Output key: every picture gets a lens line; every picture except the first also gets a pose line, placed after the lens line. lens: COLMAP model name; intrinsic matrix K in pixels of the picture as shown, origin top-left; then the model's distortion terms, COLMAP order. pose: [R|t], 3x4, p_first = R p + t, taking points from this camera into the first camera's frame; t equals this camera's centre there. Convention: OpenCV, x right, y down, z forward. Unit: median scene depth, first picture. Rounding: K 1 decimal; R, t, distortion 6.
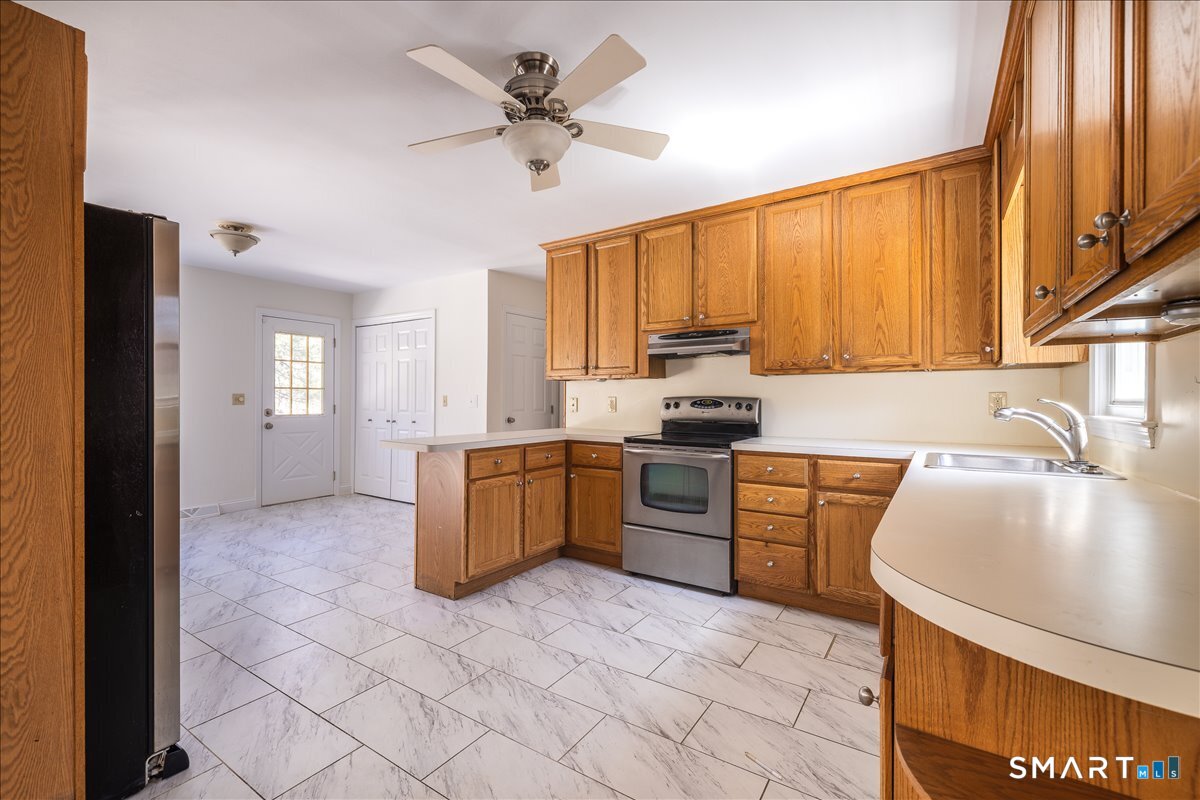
lens RADIAL K [[510.7, 0, 626.8], [0, 510.7, 398.5], [0, 0, 1]] dist [0.002195, 0.000208]
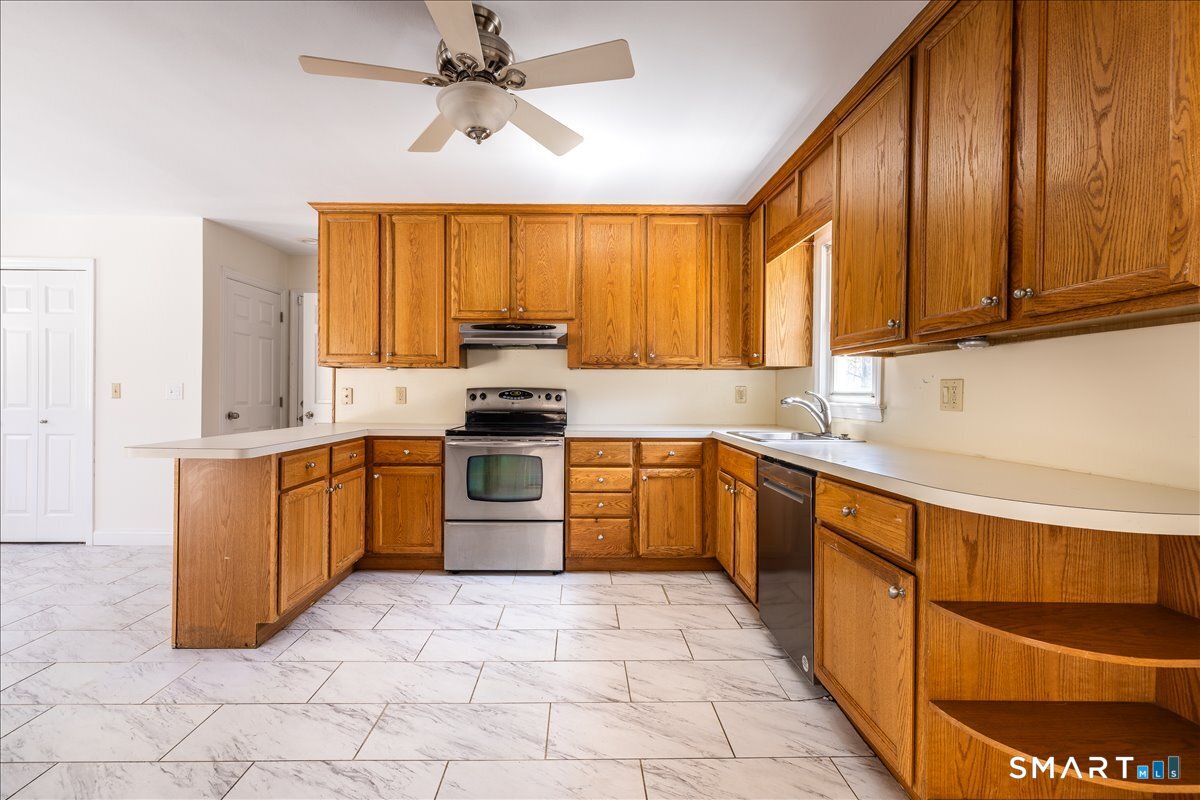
lens RADIAL K [[498.6, 0, 601.6], [0, 498.6, 397.6], [0, 0, 1]] dist [-0.000111, 0.000409]
pose [[0.833477, -0.001651, 0.552551, -0.288691], [-0.006081, 0.999908, 0.012161, 0.003142], [-0.552520, -0.013496, 0.833390, 0.078866]]
